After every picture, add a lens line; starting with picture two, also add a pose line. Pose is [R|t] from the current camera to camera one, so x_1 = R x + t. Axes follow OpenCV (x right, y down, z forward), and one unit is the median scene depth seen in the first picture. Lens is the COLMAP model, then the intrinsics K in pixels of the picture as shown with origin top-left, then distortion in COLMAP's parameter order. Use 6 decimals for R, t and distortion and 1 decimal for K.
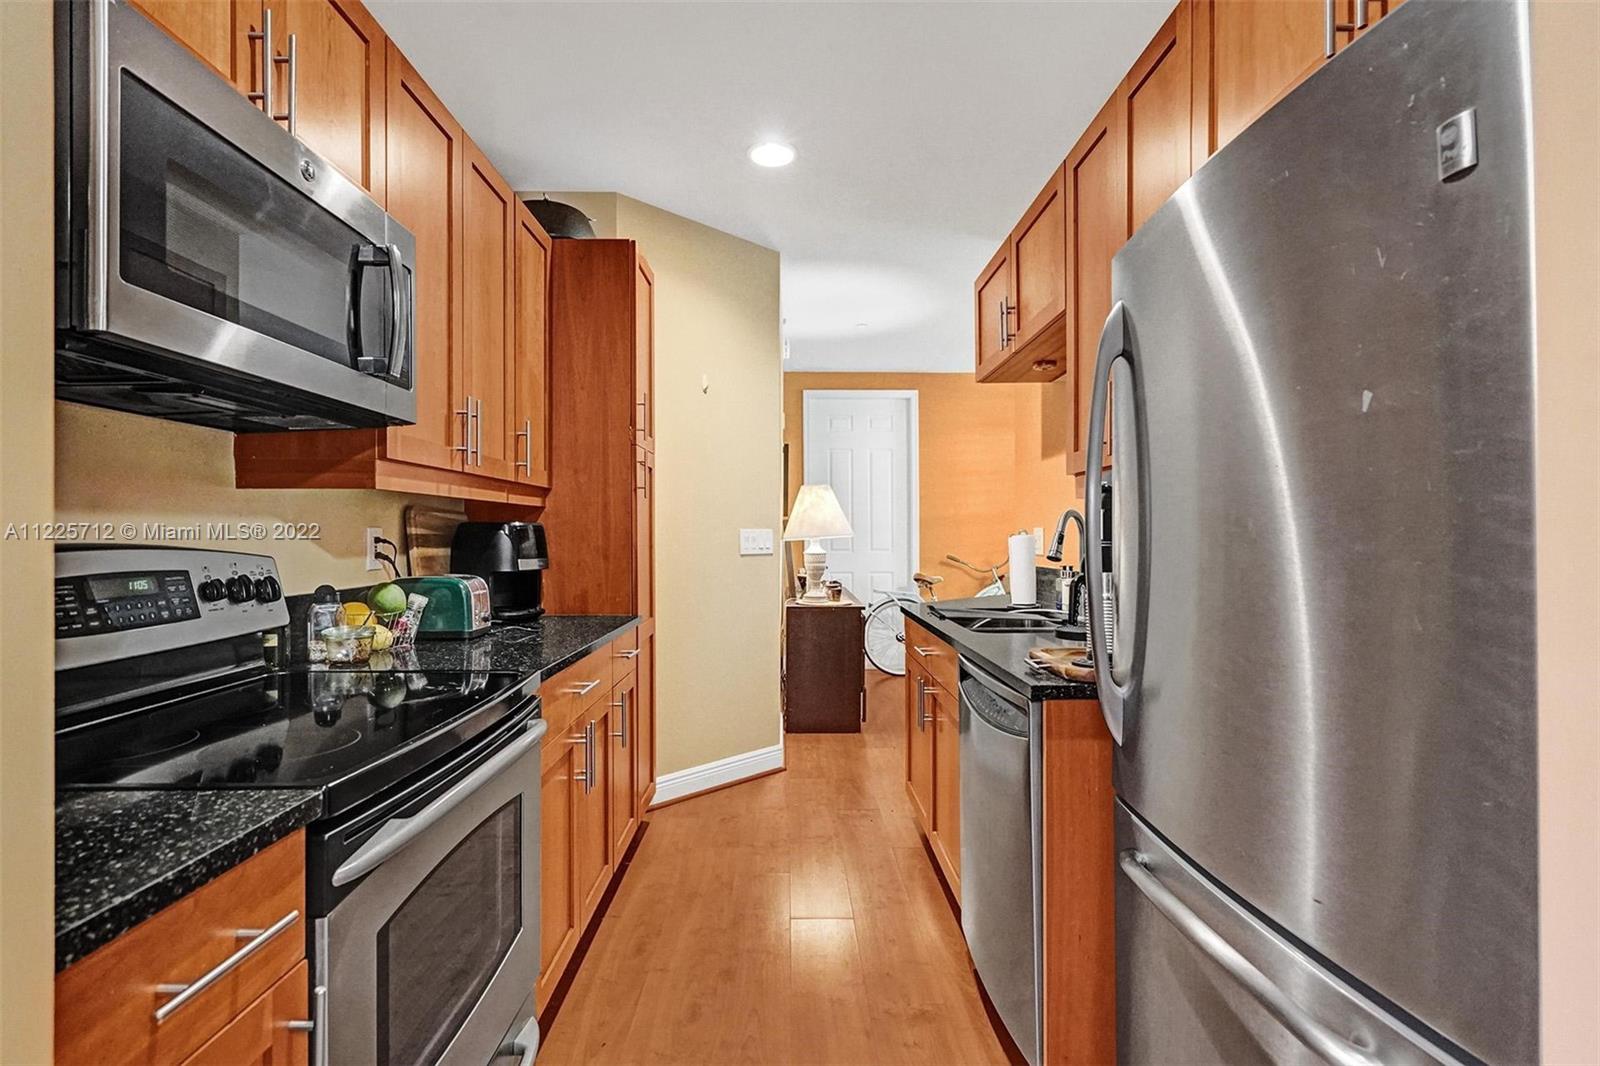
lens RADIAL K [[737.2, 0, 793.7], [0, 737.2, 527.2], [0, 0, 1]] dist [-0.000390, -0.000785]
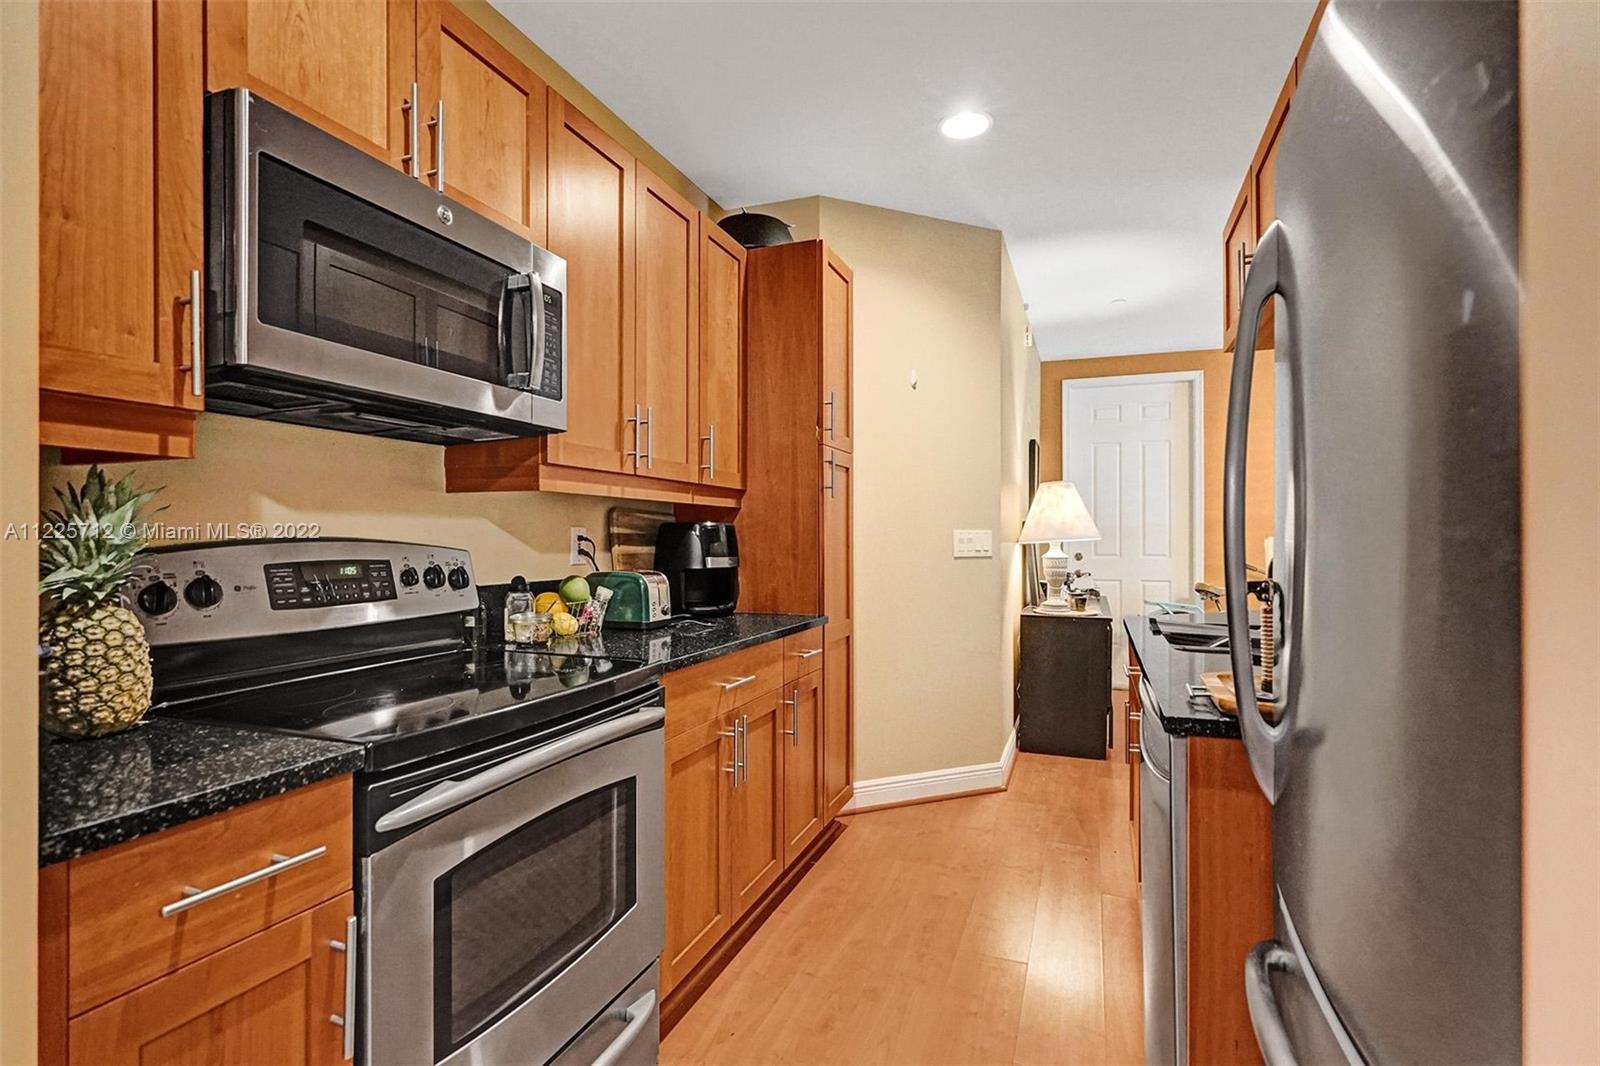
lens RADIAL K [[745.7, 0, 800.0], [0, 745.7, 533.0], [0, 0, 1]] dist [-0.004461, 0.000512]
pose [[0.930994, -0.000939, -0.365033, 0.160851], [0.001359, 0.999999, 0.000892, 0.008920], [0.365032, -0.001327, 0.930994, 0.064326]]
